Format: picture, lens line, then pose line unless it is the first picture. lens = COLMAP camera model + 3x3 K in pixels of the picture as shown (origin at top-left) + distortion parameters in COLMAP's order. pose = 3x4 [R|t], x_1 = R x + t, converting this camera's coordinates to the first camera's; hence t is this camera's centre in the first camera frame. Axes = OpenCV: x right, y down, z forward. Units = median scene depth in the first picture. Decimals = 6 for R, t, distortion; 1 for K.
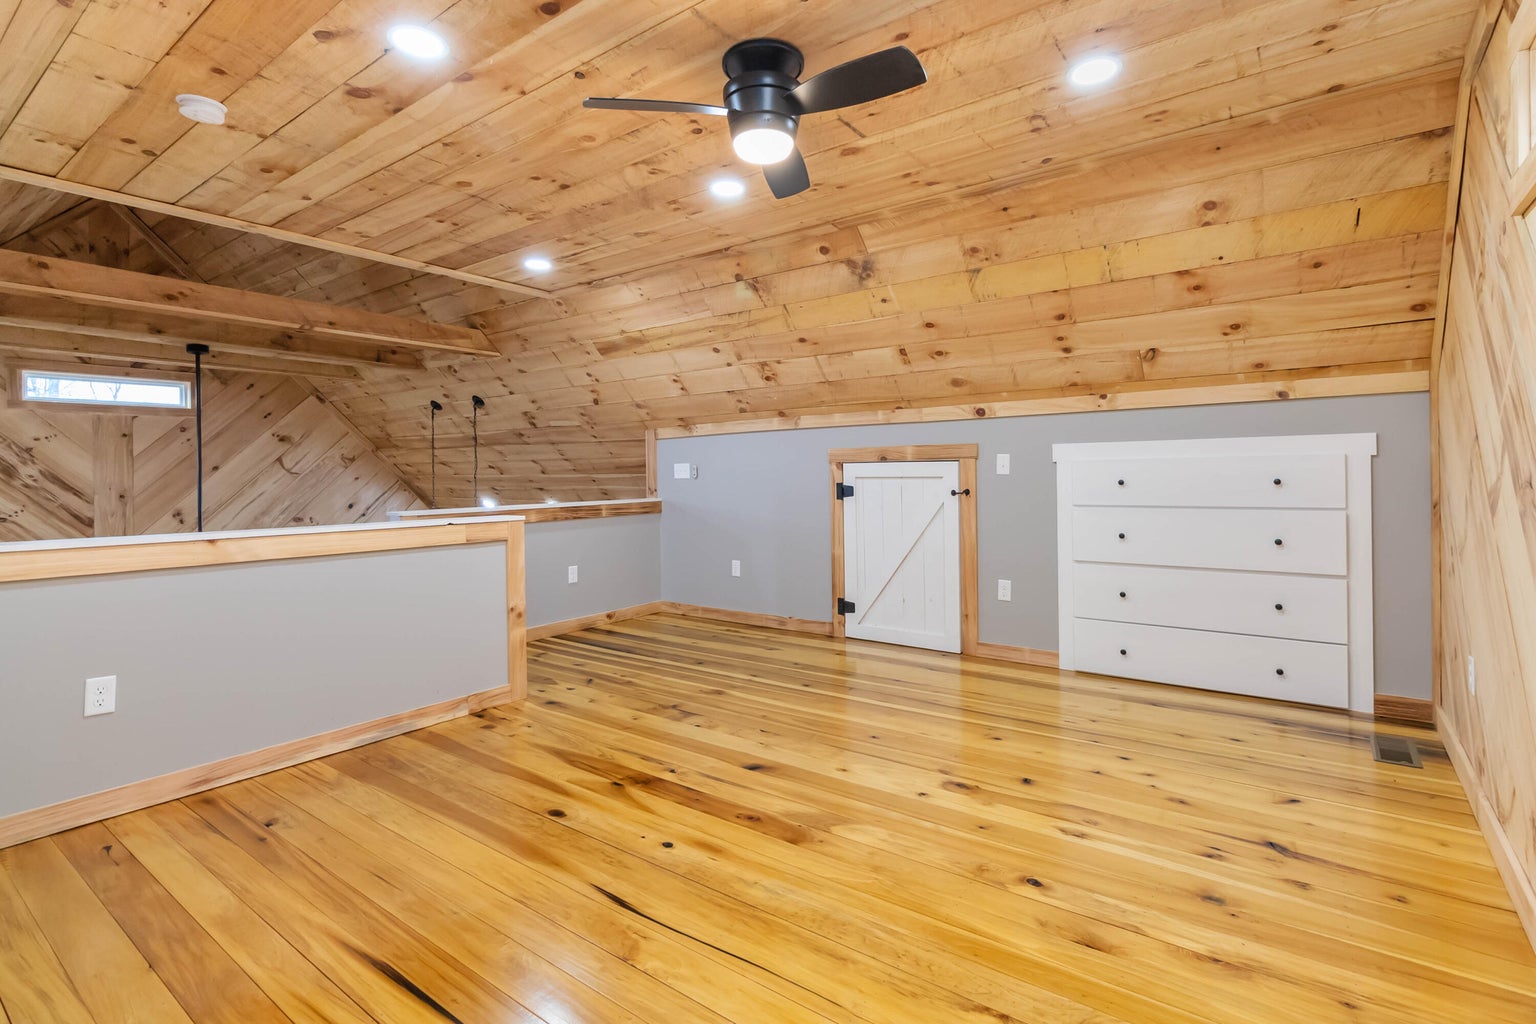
lens RADIAL K [[732.3, 0, 770.4], [0, 732.3, 469.0], [0, 0, 1]] dist [0.002060, 0.000649]
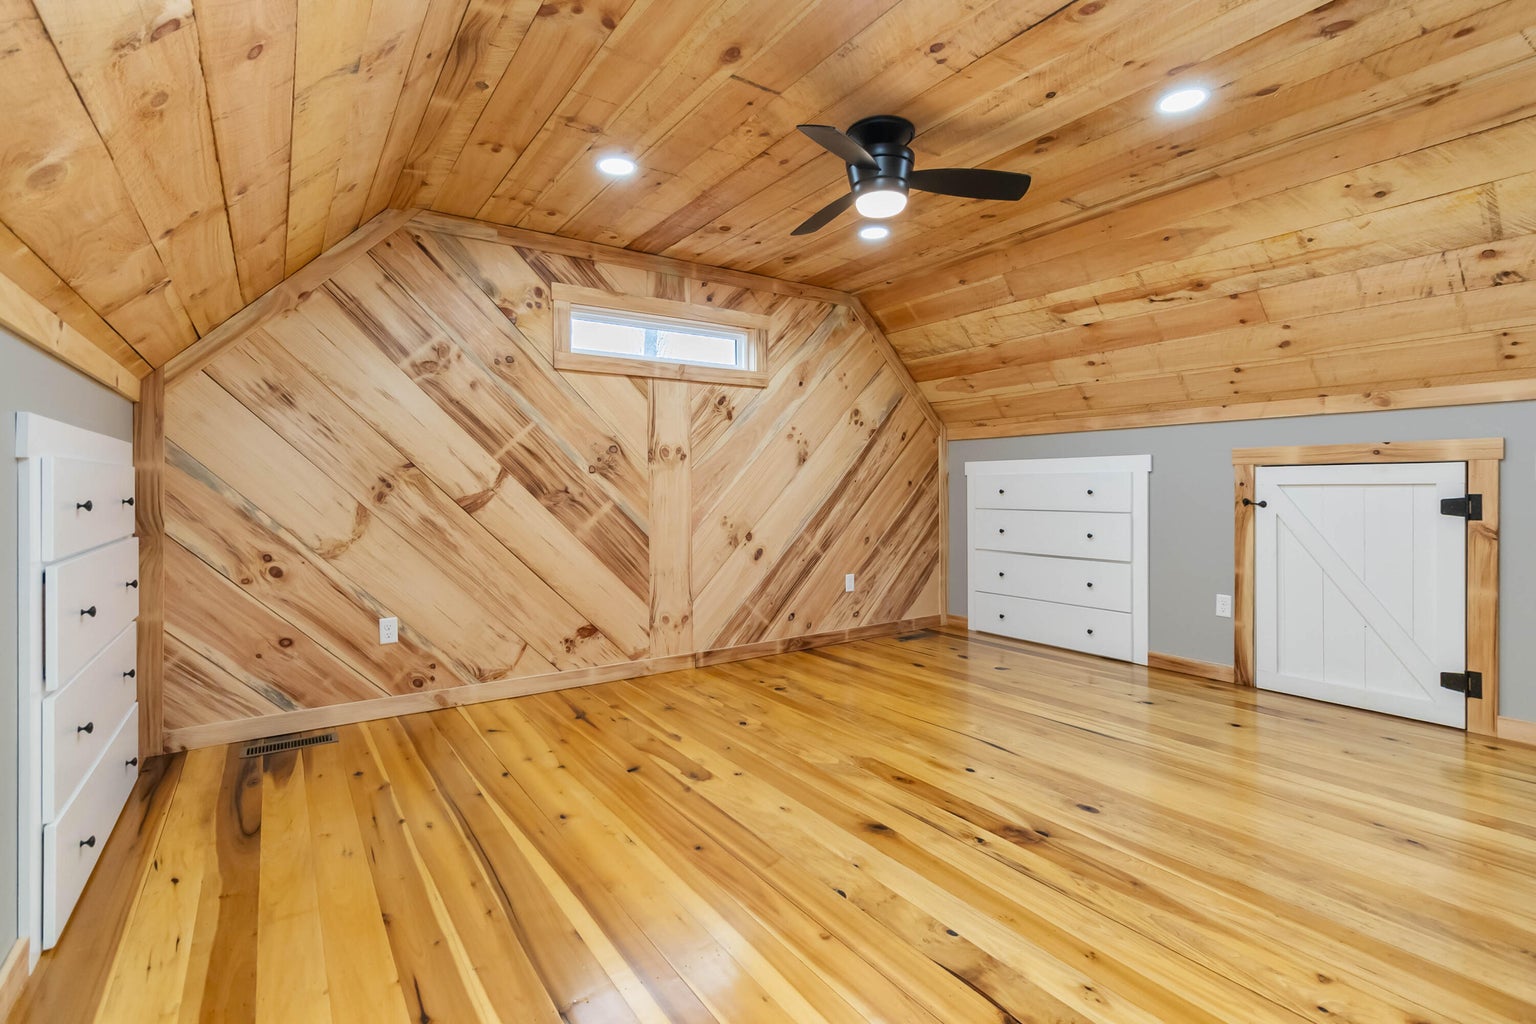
lens RADIAL K [[727.7, 0, 769.0], [0, 727.7, 499.4], [0, 0, 1]] dist [-0.001474, 0.000733]
pose [[-0.945437, 0.014311, 0.325492, -0.190245], [0.017336, 0.999829, 0.006393, 0.025648], [-0.325345, 0.011687, -0.945523, 1.933769]]
